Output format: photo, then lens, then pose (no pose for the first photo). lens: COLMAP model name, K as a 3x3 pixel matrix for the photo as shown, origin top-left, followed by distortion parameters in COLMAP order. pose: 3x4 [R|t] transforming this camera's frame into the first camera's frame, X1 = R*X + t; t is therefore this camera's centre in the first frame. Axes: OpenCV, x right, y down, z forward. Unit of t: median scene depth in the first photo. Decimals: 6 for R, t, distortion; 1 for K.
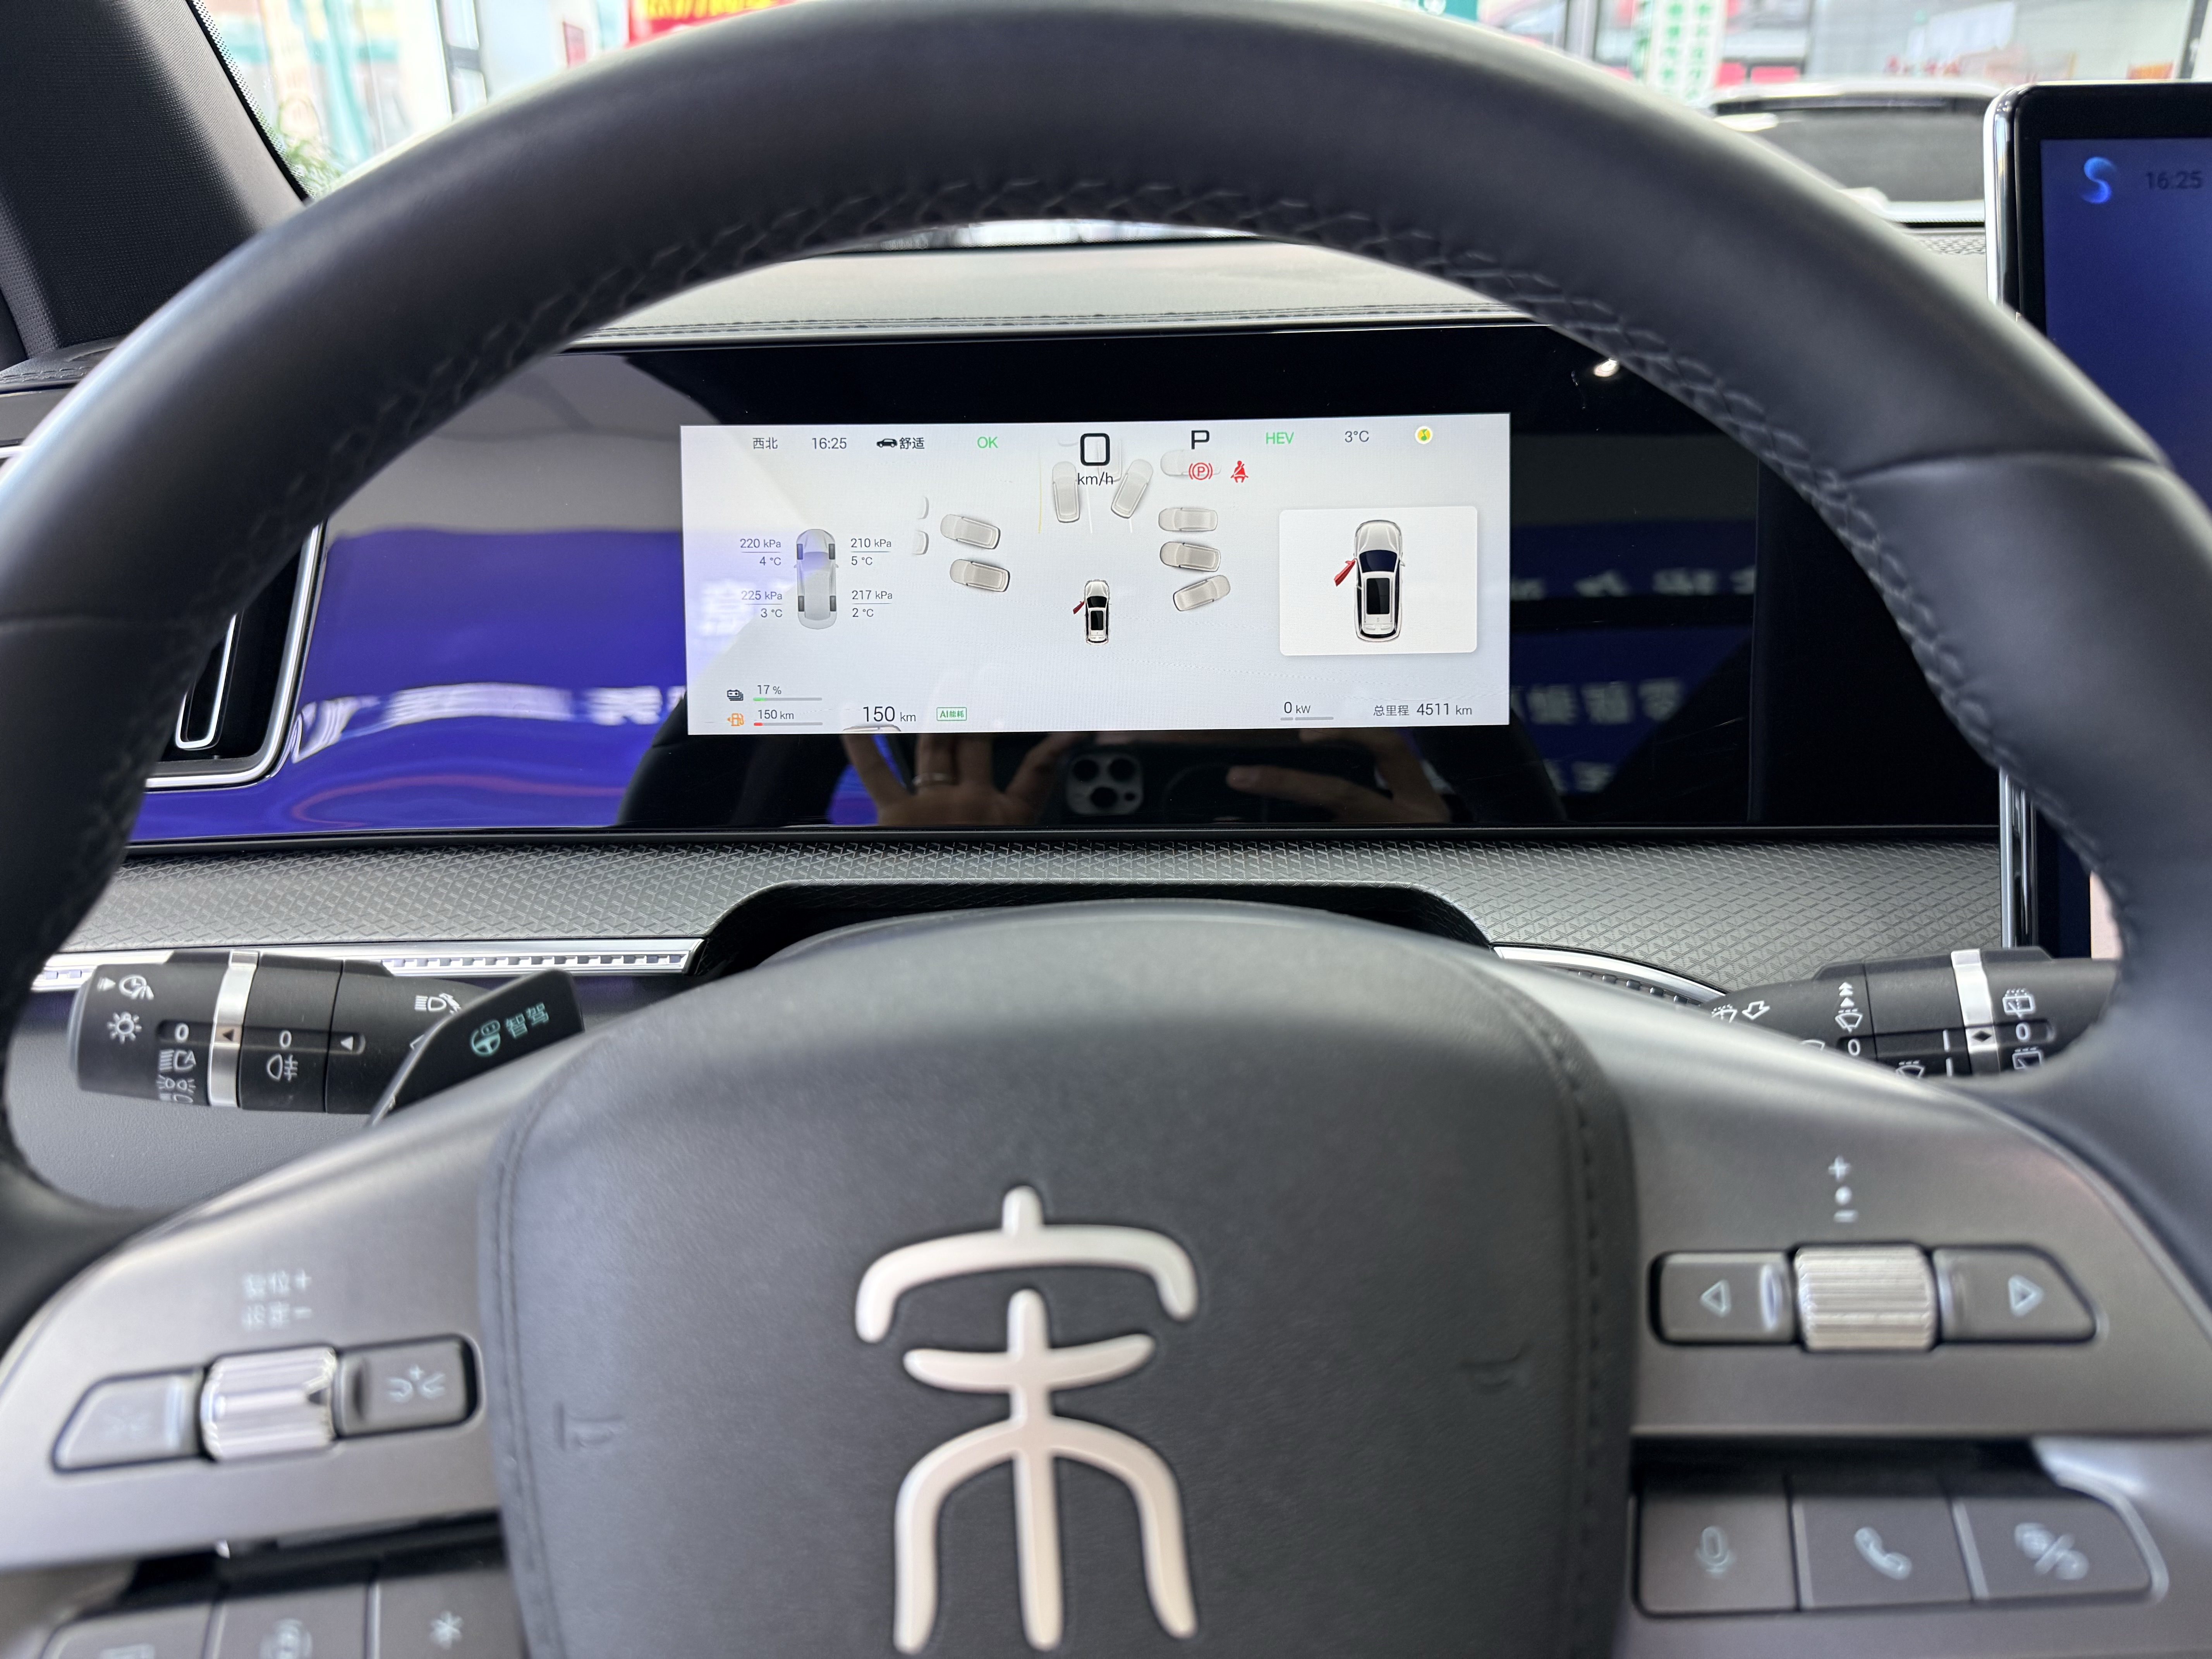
lens RADIAL K [[1598.5, 0, 1106.5], [0, 1598.5, 805.2], [0, 0, 1]] dist [0.091758, -0.149544]
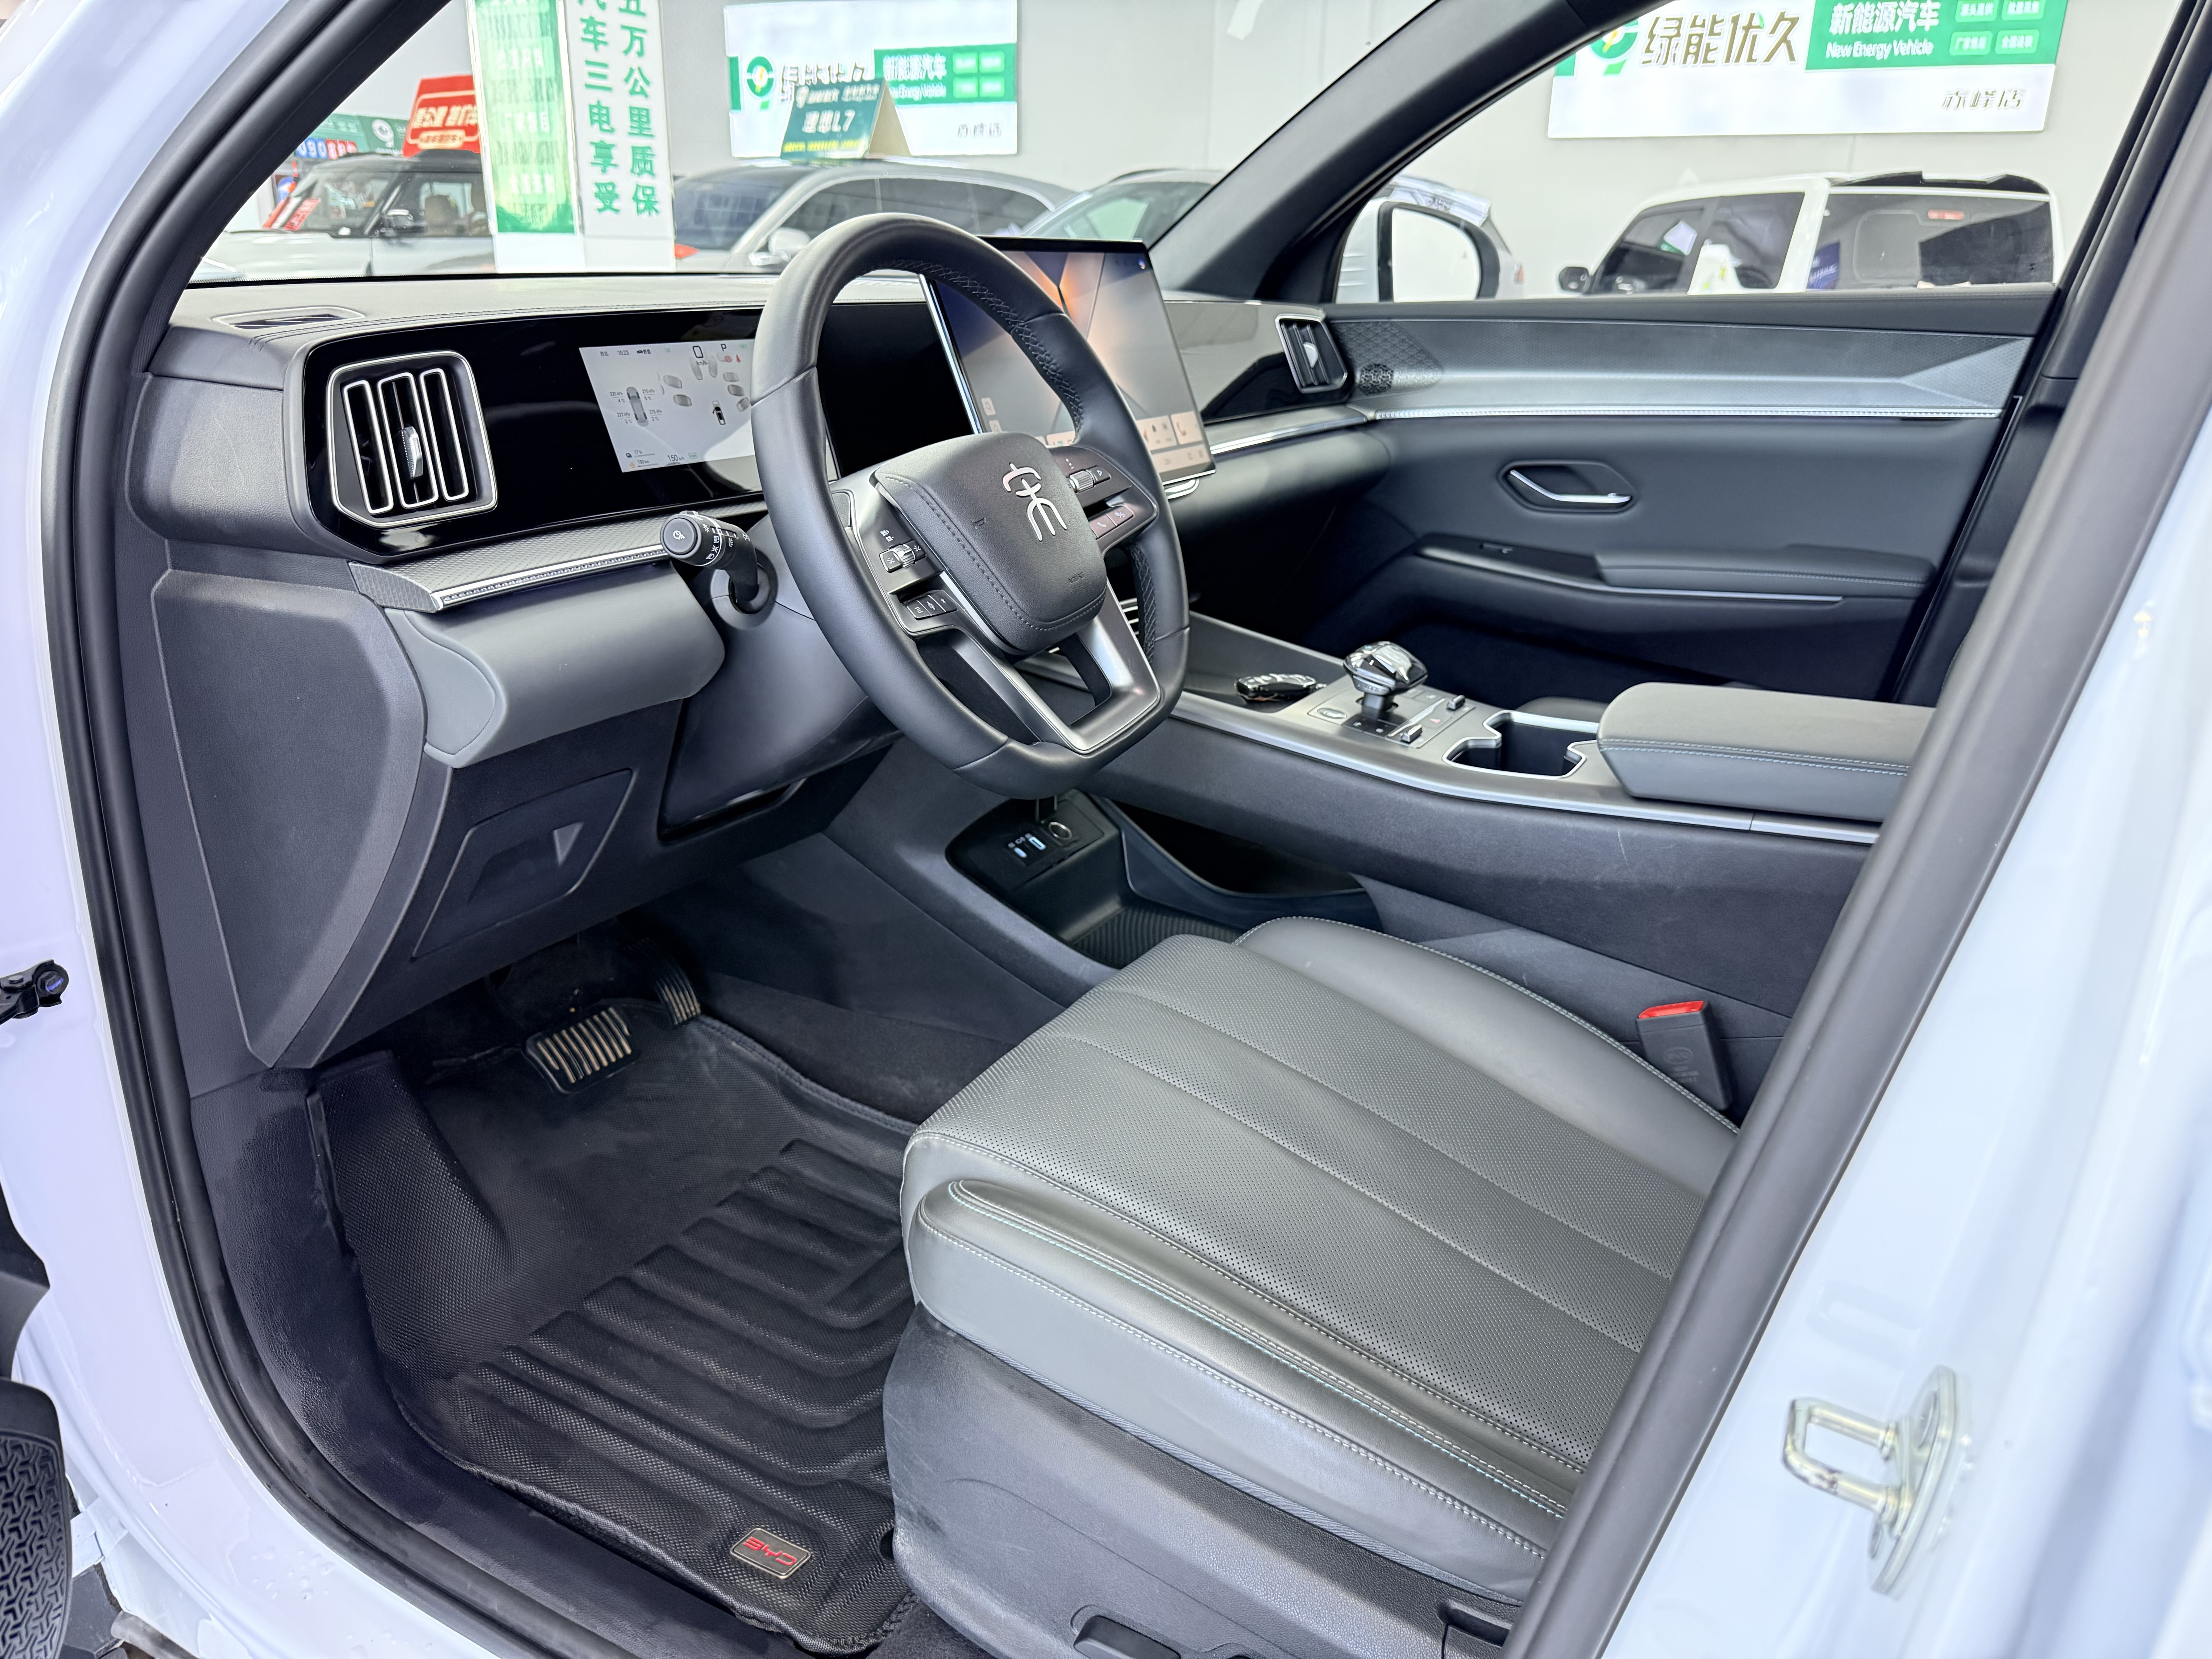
lens RADIAL K [[1527.0, 0, 1134.5], [0, 1527.0, 823.4], [0, 0, 1]] dist [0.108004, -0.189880]
pose [[0.464602, -0.284739, 0.838492, -2.045784], [0.280464, 0.945461, 0.165661, 0.294824], [-0.839931, 0.158200, 0.519122, -0.810327]]
